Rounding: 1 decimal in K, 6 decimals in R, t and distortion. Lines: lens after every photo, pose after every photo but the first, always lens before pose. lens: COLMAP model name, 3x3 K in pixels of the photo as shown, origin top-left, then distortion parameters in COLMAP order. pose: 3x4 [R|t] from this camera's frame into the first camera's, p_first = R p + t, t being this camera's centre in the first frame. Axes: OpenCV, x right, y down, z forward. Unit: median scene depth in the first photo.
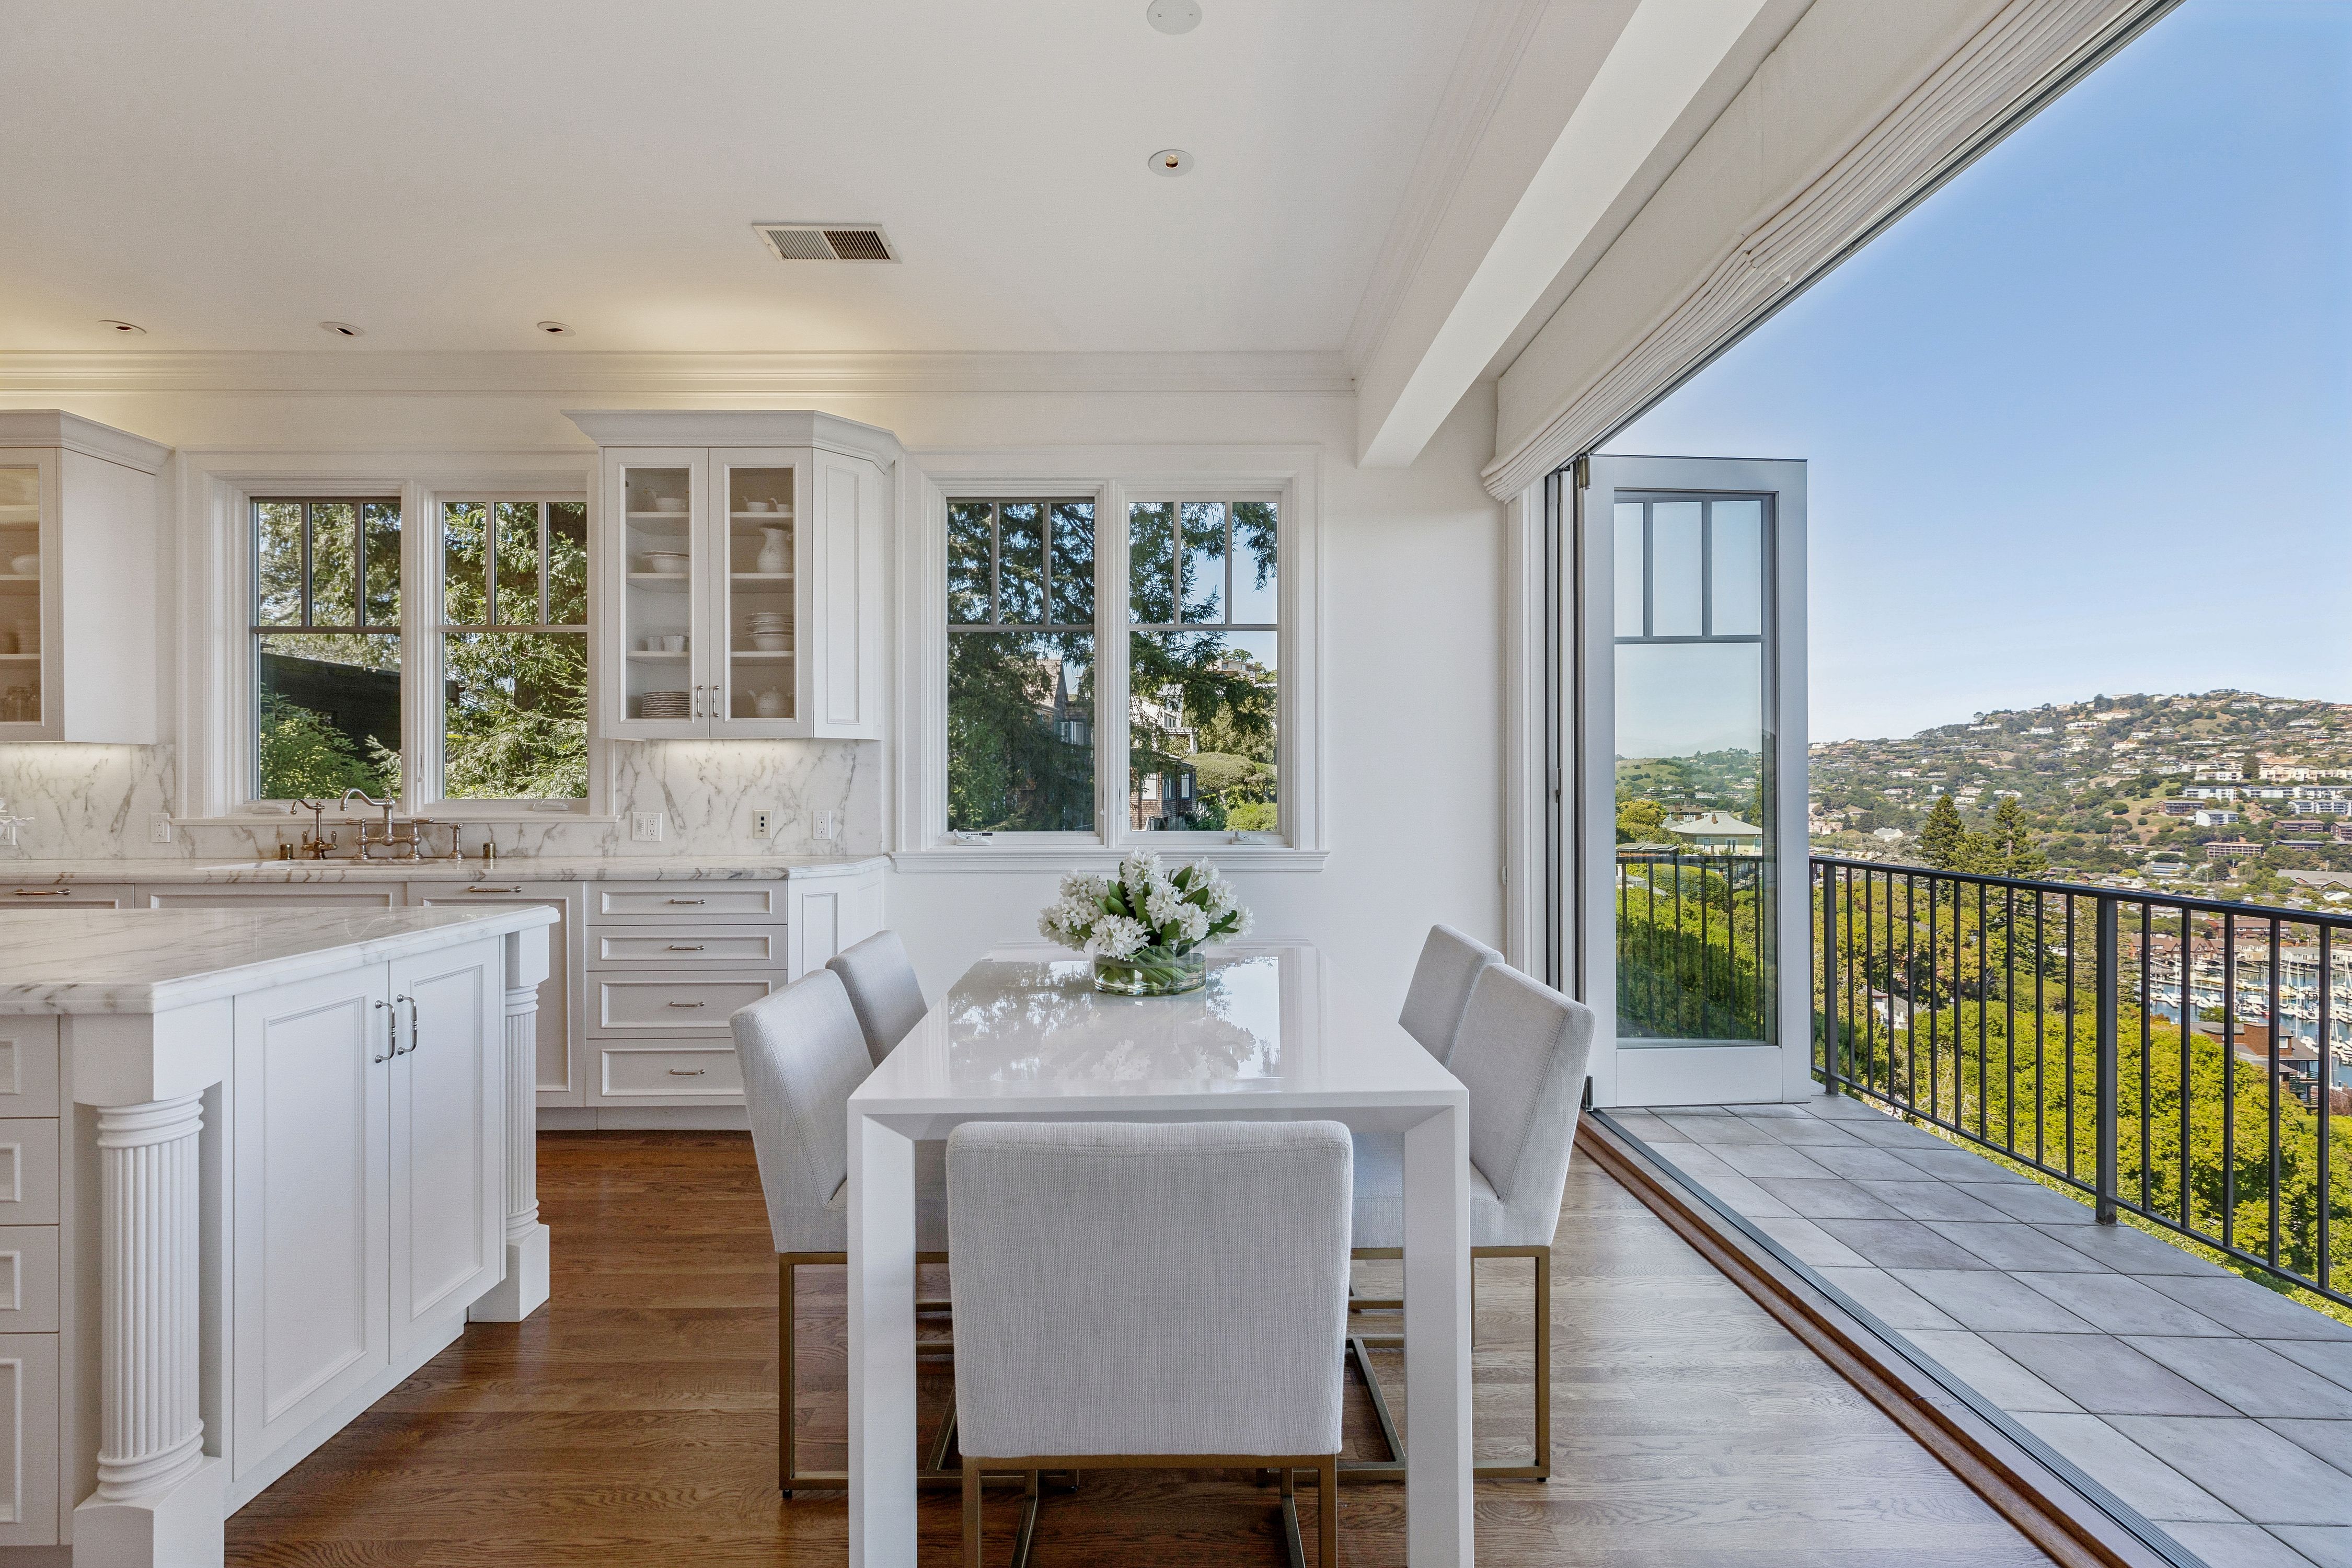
lens RADIAL K [[1056.9, 0, 1190.0], [0, 1056.9, 784.9], [0, 0, 1]] dist [0.001159, -0.000995]
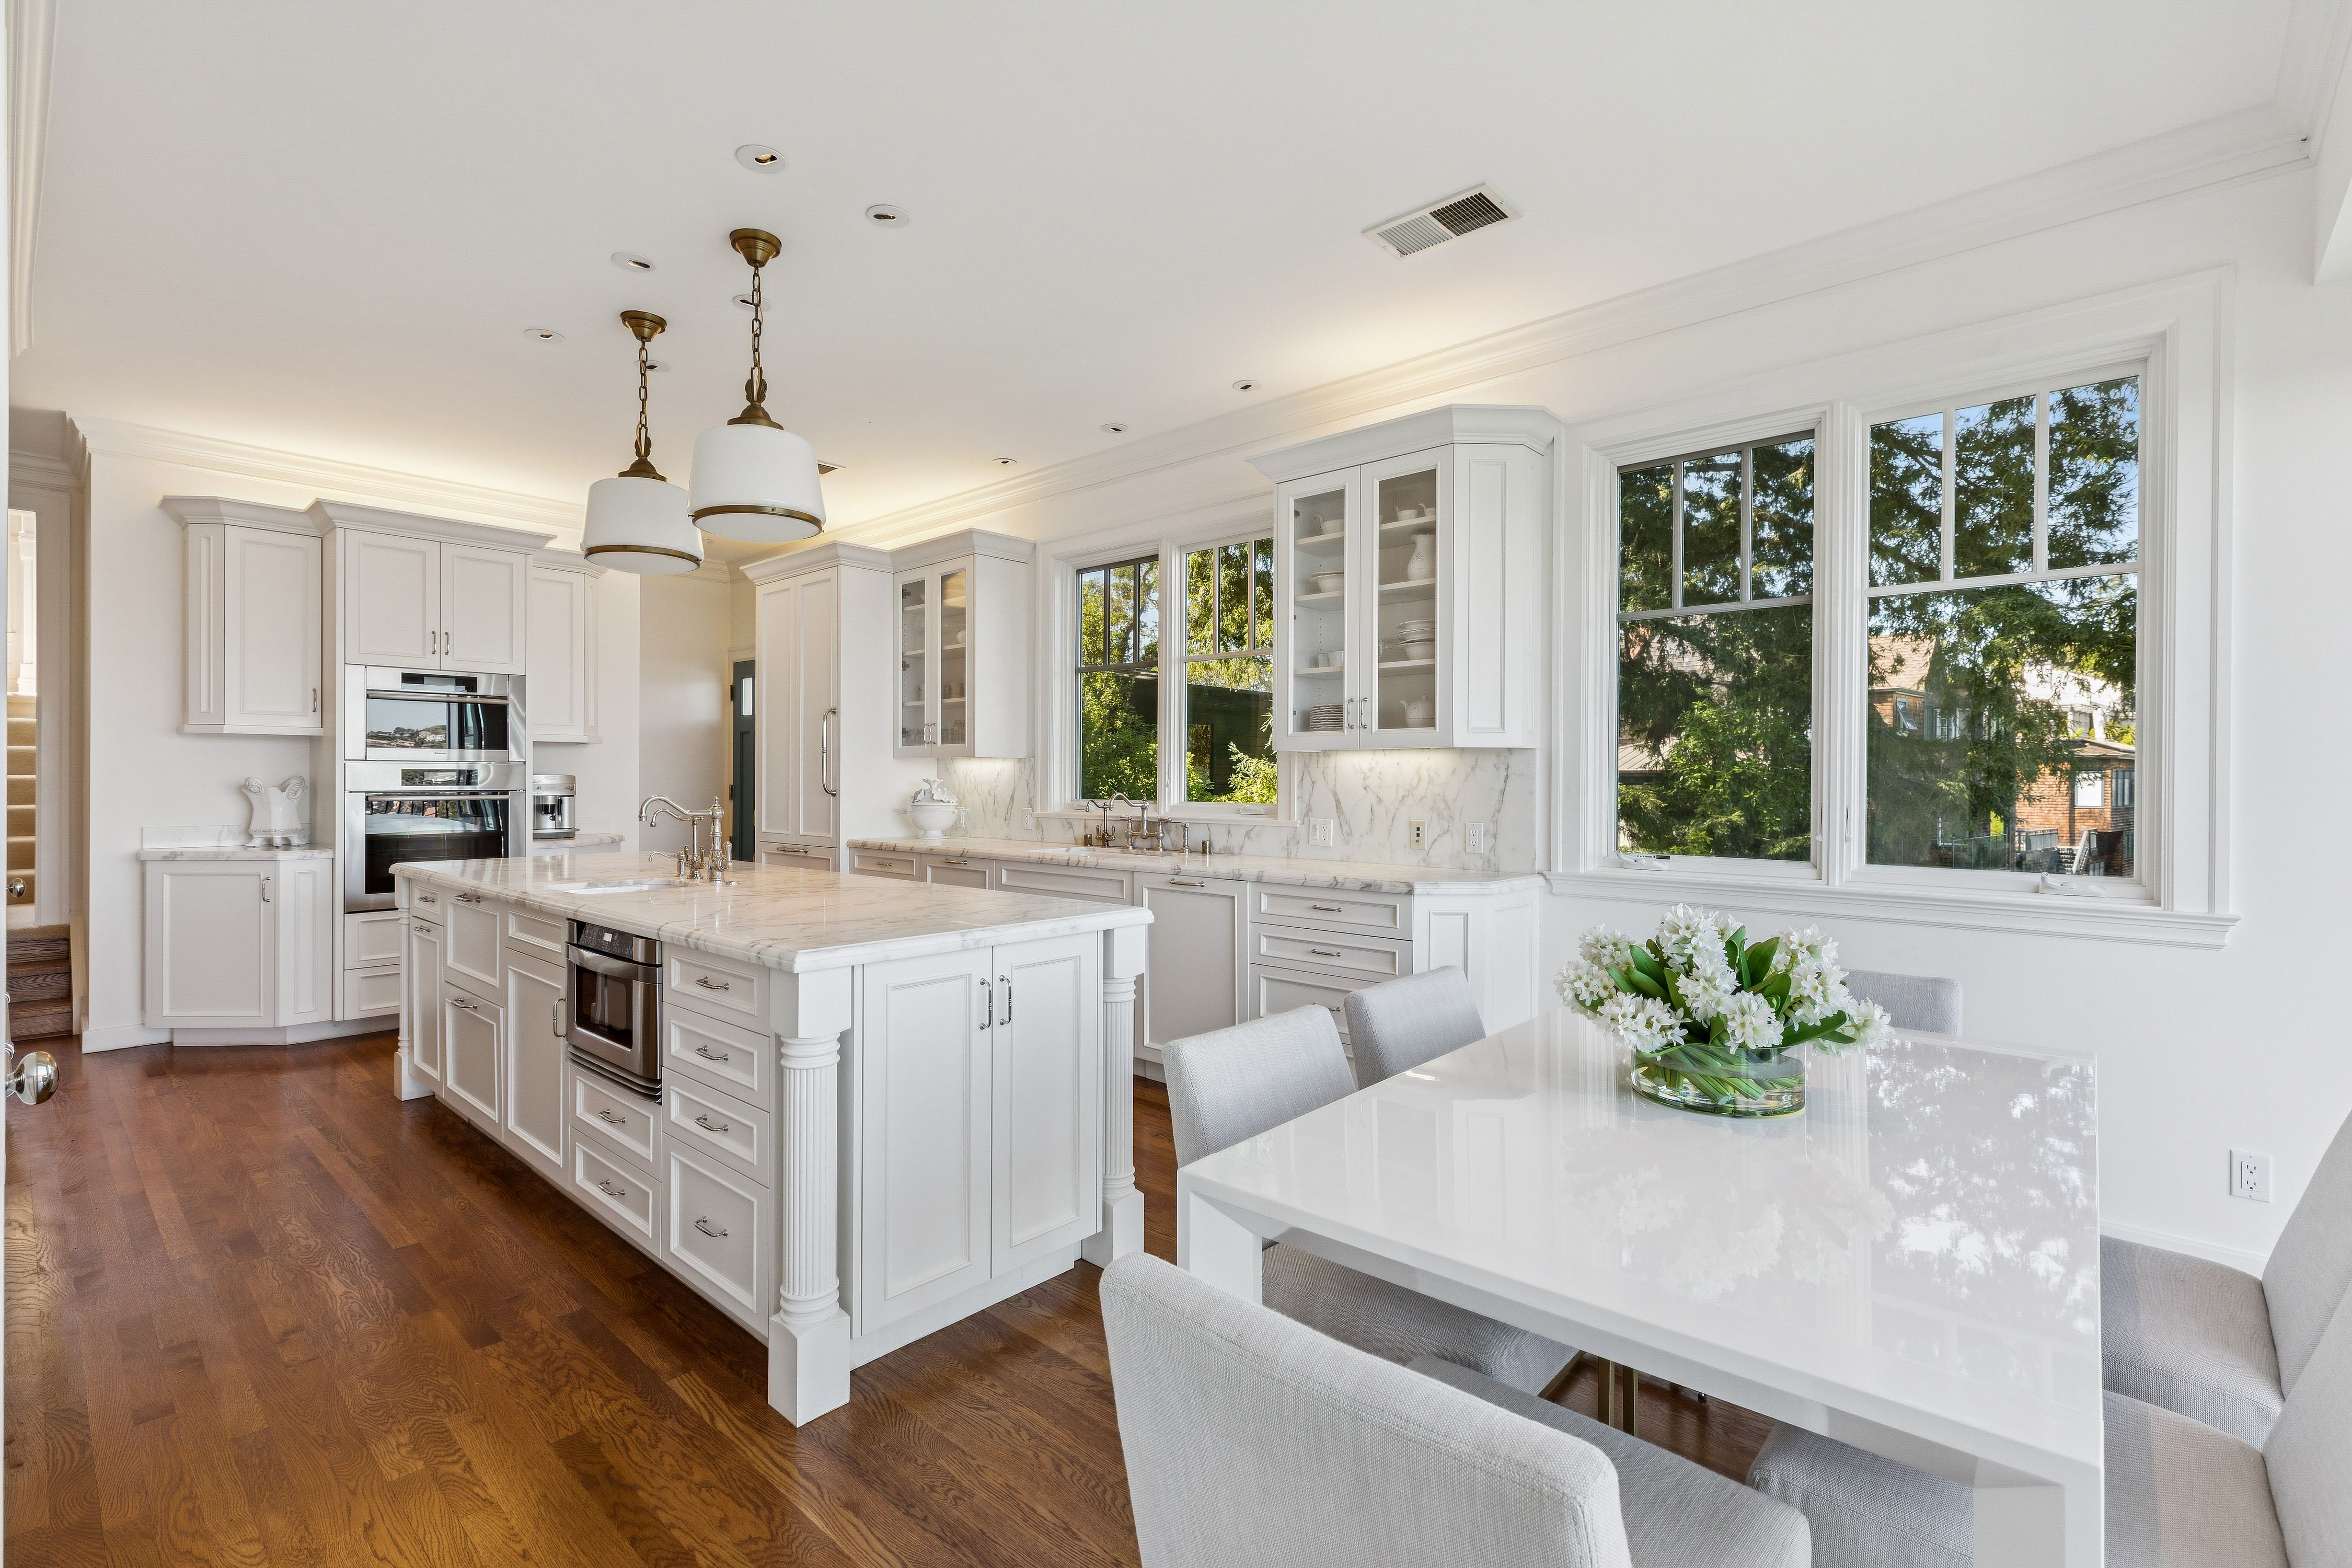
lens RADIAL K [[1056.9, 0, 1163.5], [0, 1056.9, 781.1], [0, 0, 1]] dist [0.001159, -0.000995]
pose [[0.725536, 0.008486, -0.688131, 0.109643], [-0.009057, 0.999955, 0.002783, -0.014334], [0.688124, 0.004214, 0.725581, 0.125774]]
